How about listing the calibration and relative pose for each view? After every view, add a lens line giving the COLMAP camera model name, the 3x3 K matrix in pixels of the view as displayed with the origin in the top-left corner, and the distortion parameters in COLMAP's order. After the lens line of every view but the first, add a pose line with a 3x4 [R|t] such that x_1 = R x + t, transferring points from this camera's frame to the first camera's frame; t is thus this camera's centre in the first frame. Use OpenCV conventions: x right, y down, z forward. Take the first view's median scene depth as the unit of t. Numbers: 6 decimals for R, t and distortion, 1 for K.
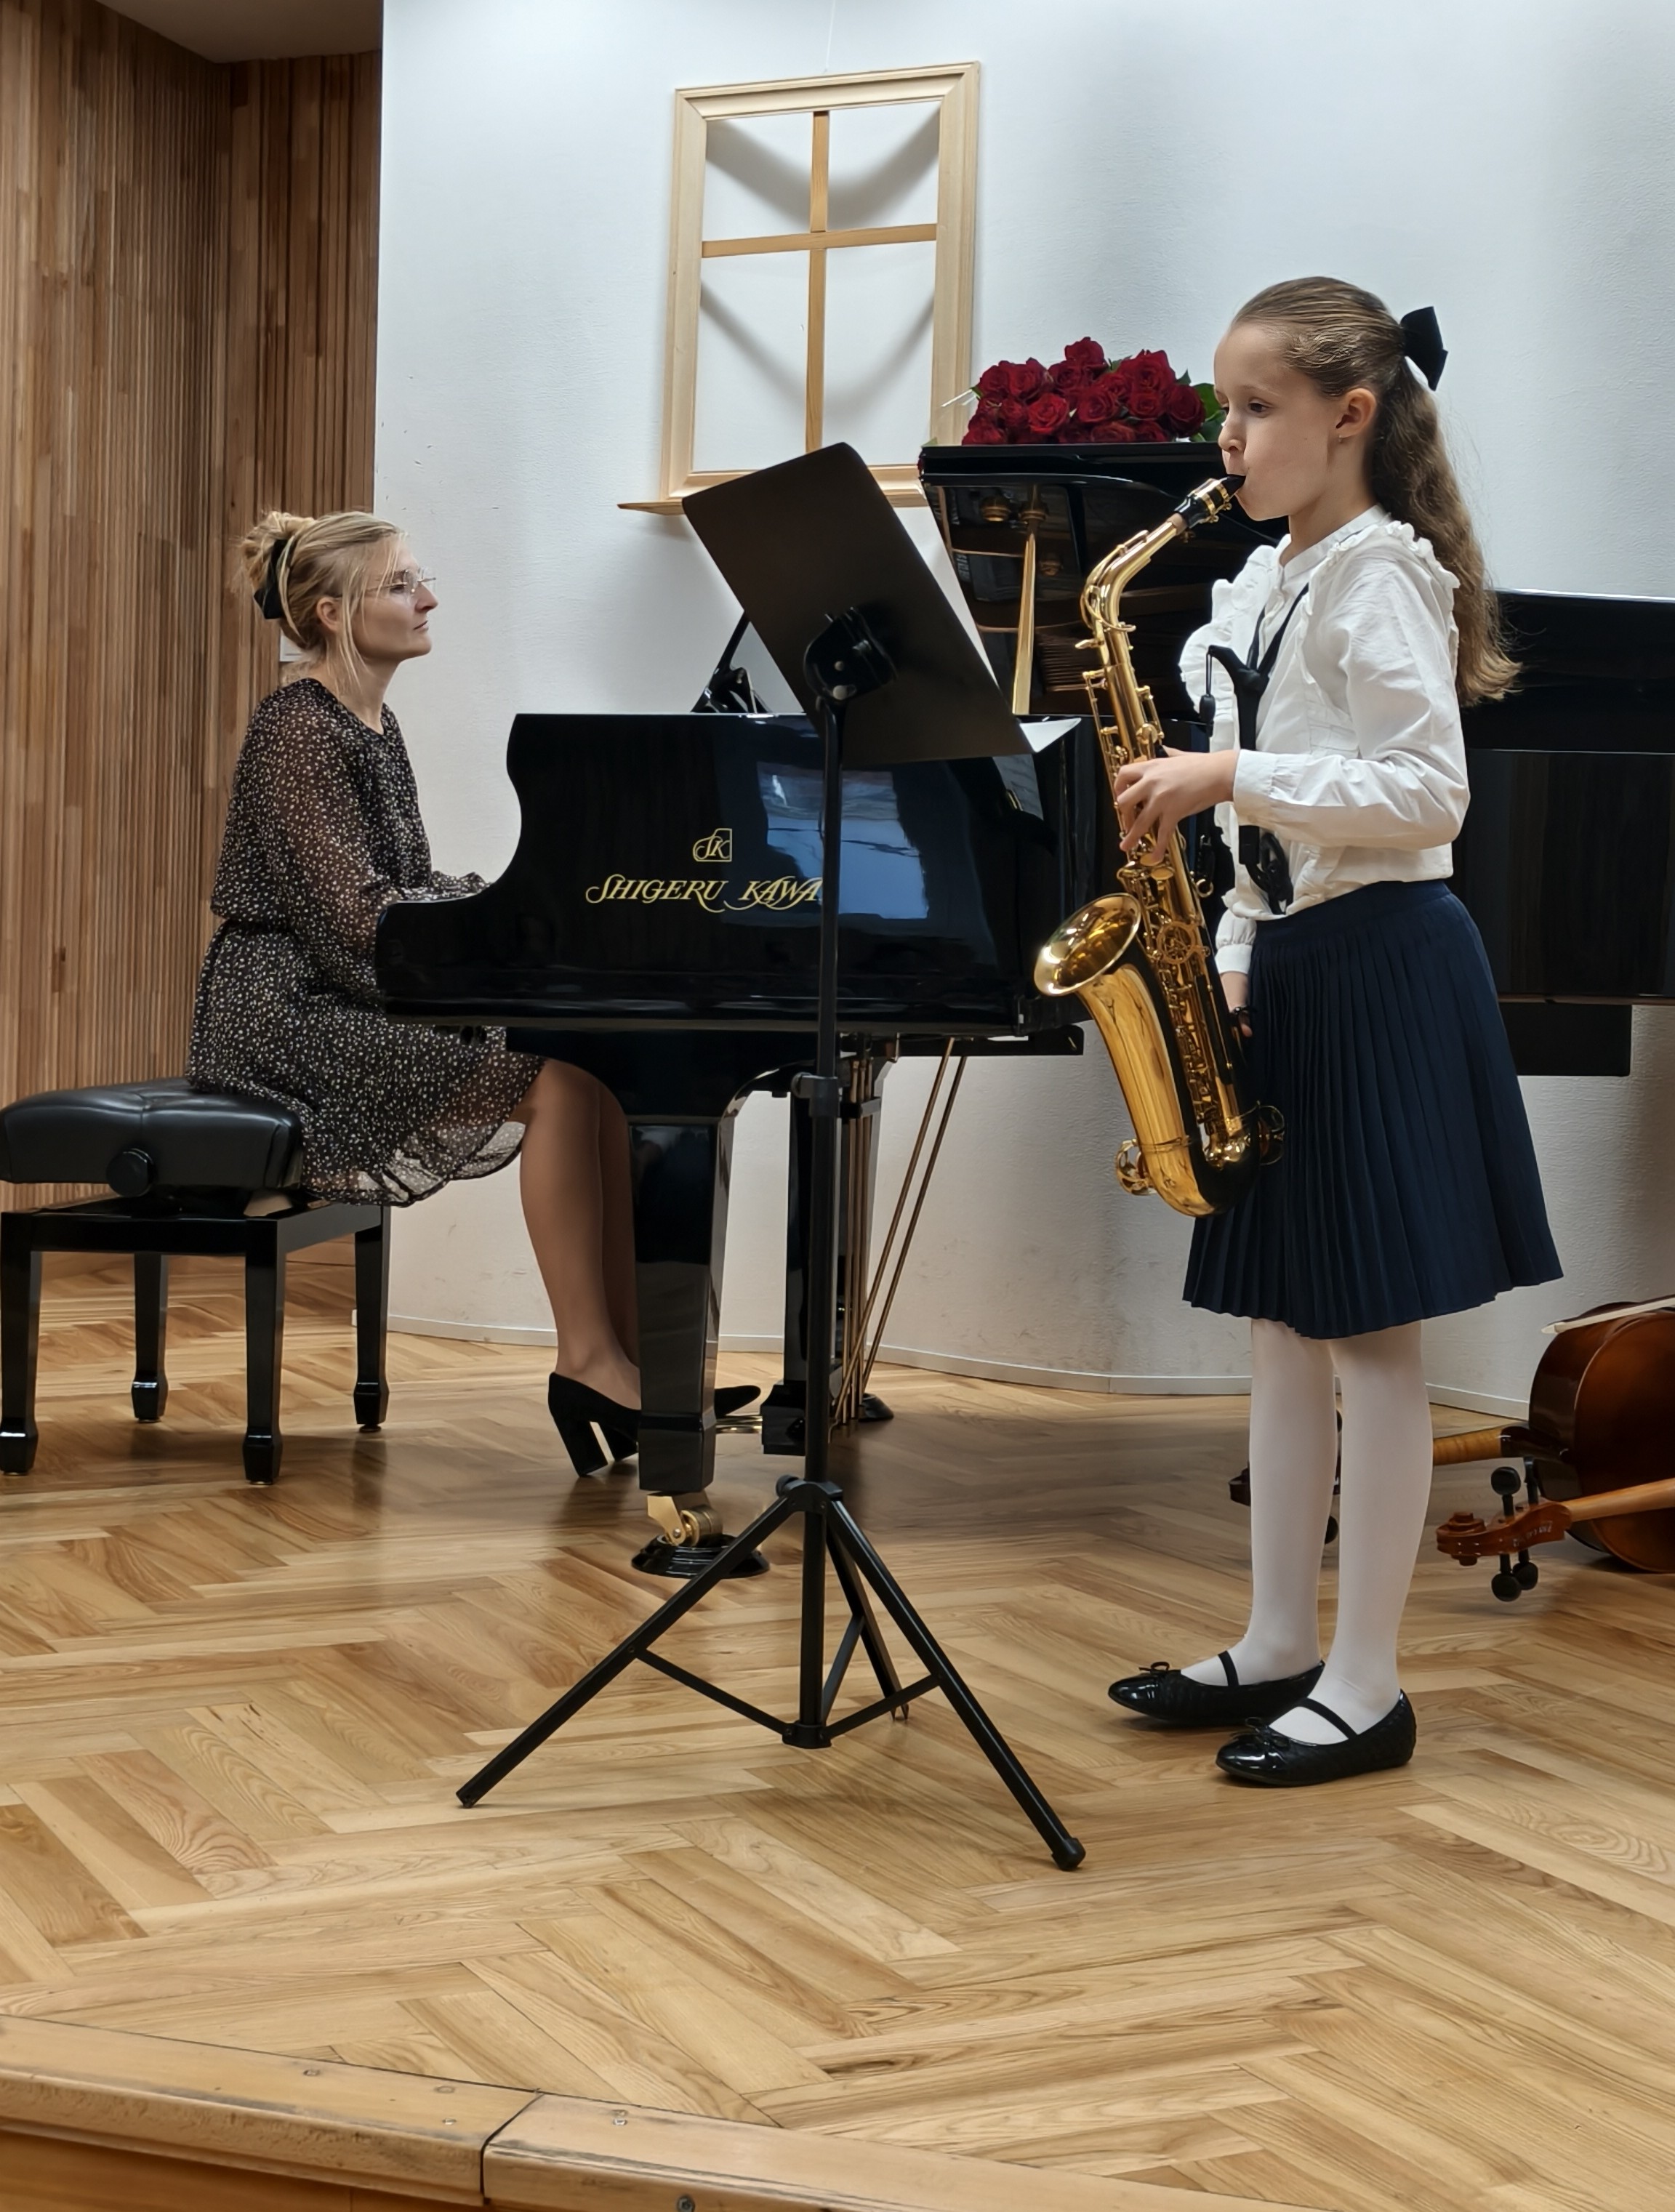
lens RADIAL K [[3268.1, 0, 839.2], [0, 3268.1, 894.9], [0, 0, 1]] dist [0.070196, 0.000000]
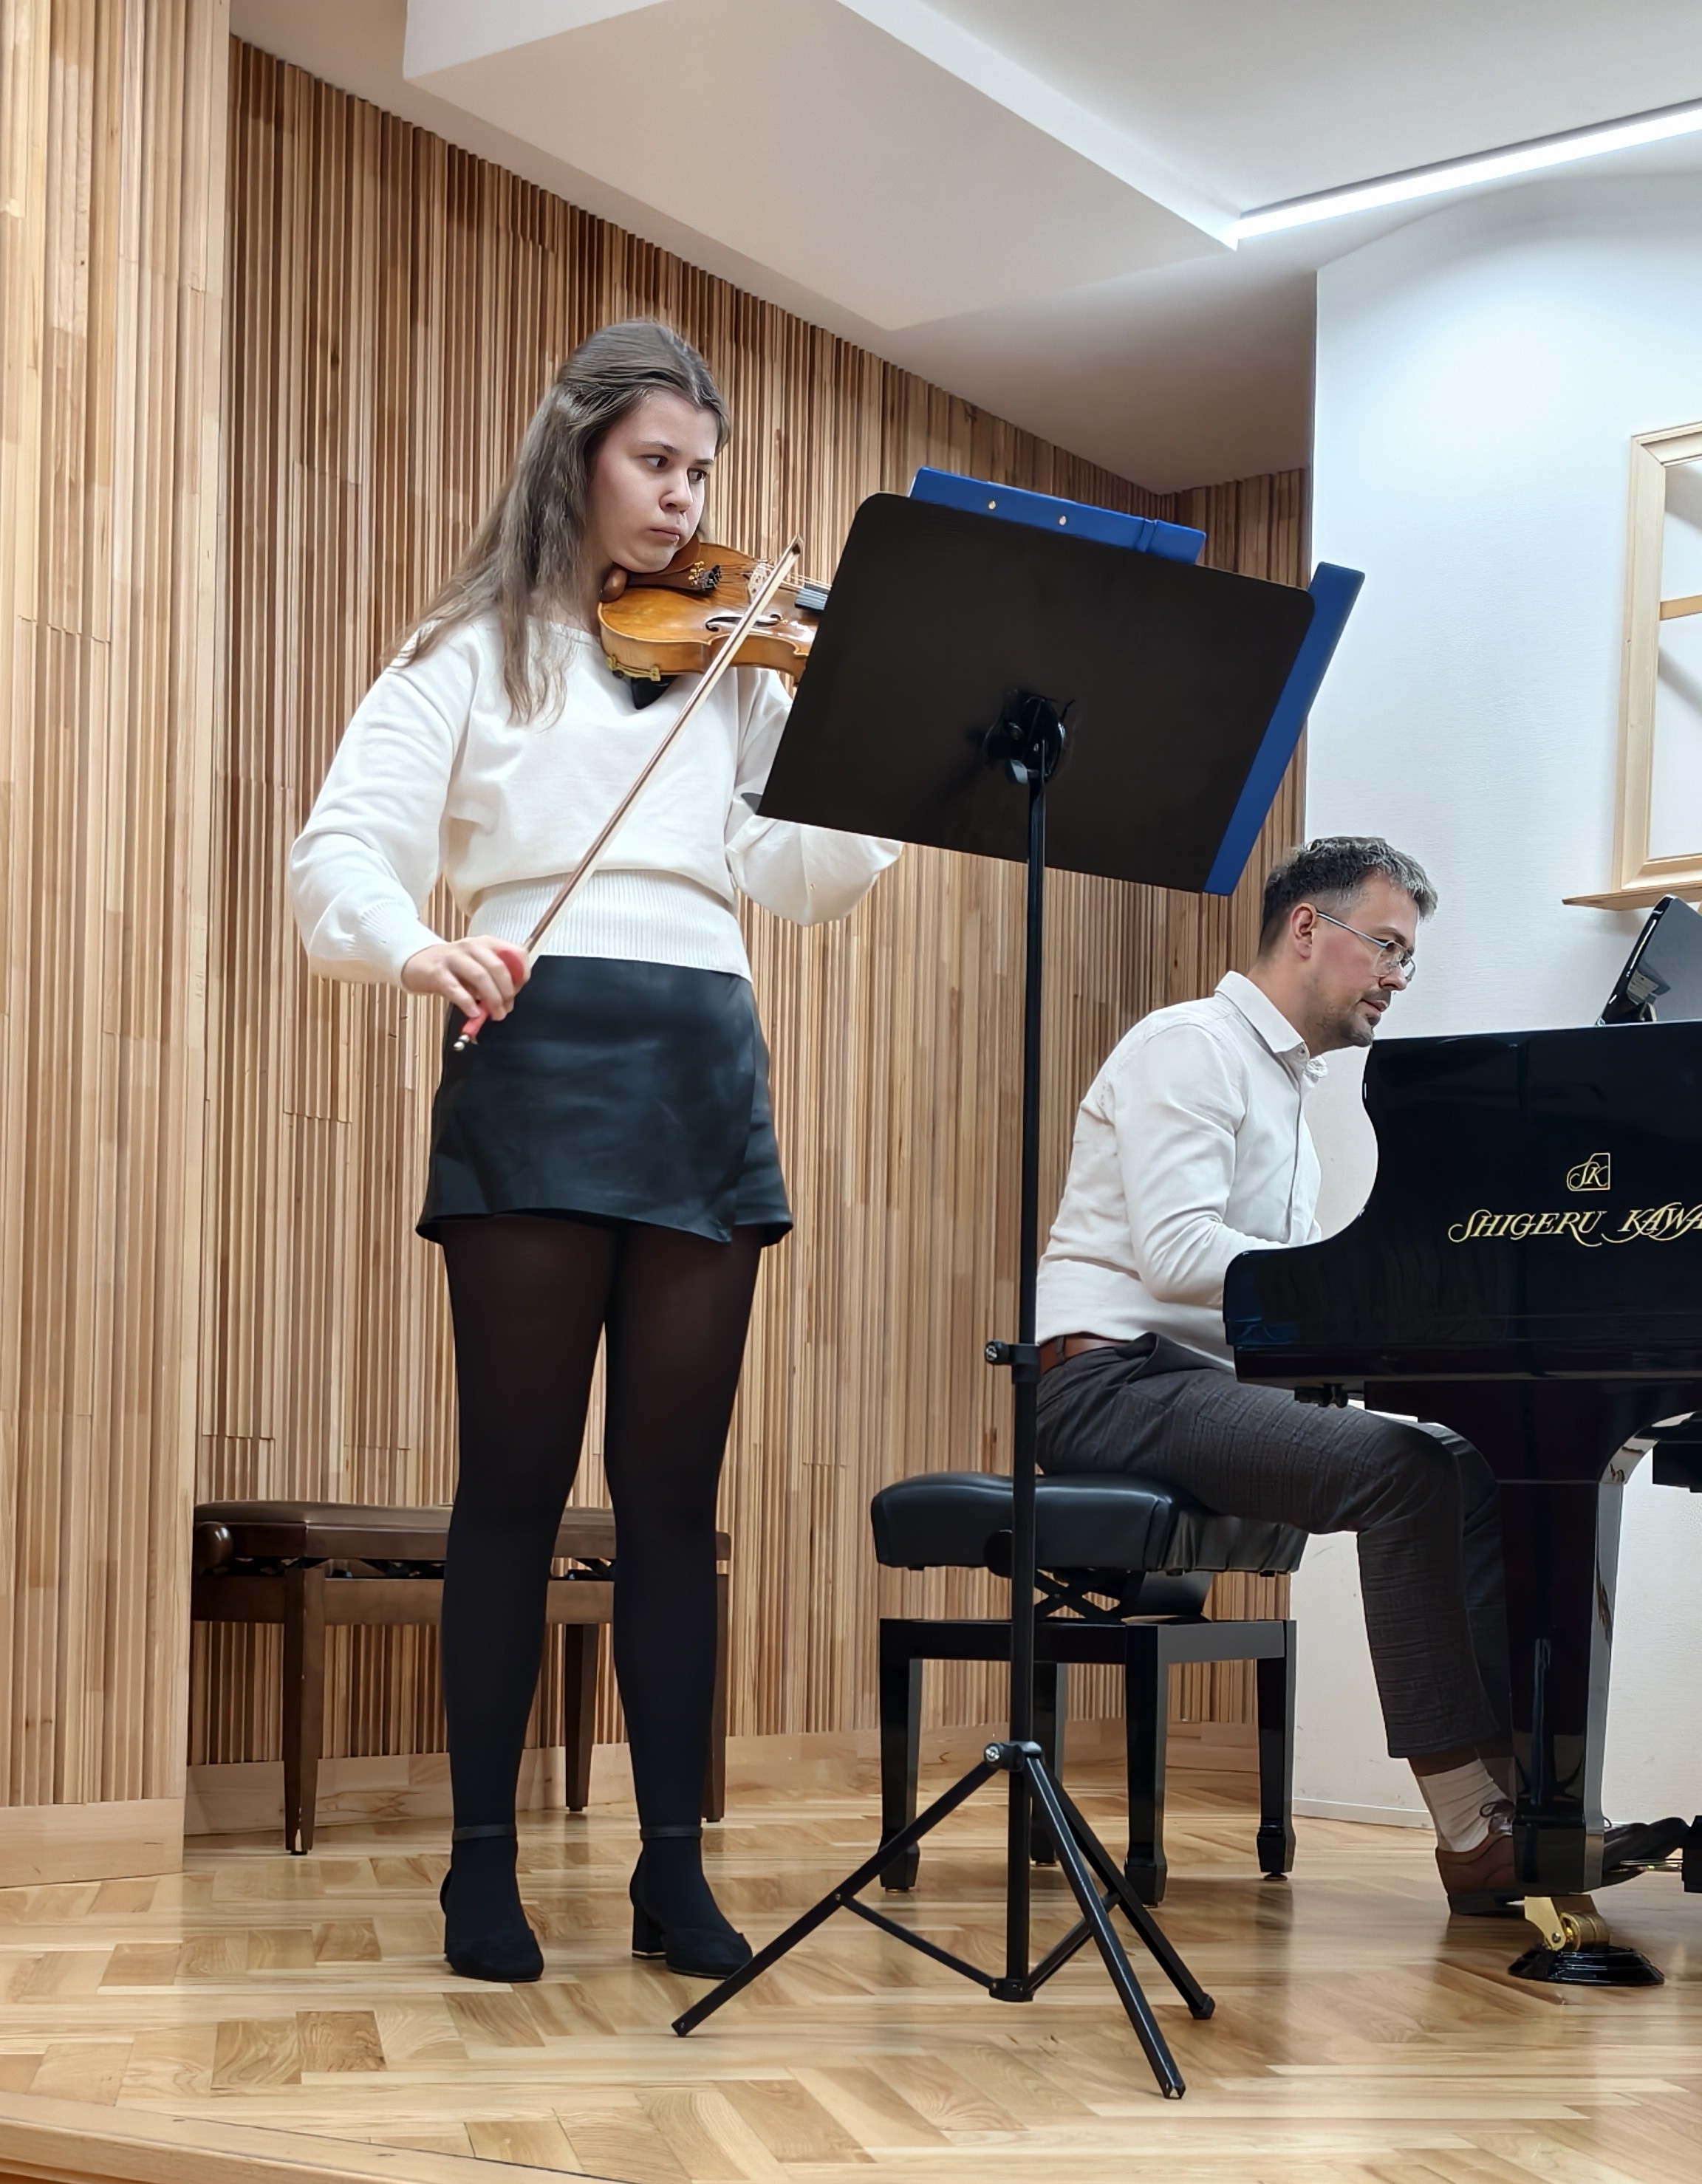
lens RADIAL K [[3573.2, 0, 865.8], [0, 3573.2, 1498.8], [0, 0, 1]] dist [0.074170, 0.000000]
pose [[0.954644, -0.007121, -0.297664, 0.063813], [0.004066, 0.999933, -0.010880, 0.083556], [0.297722, 0.009176, 0.954609, -0.002125]]
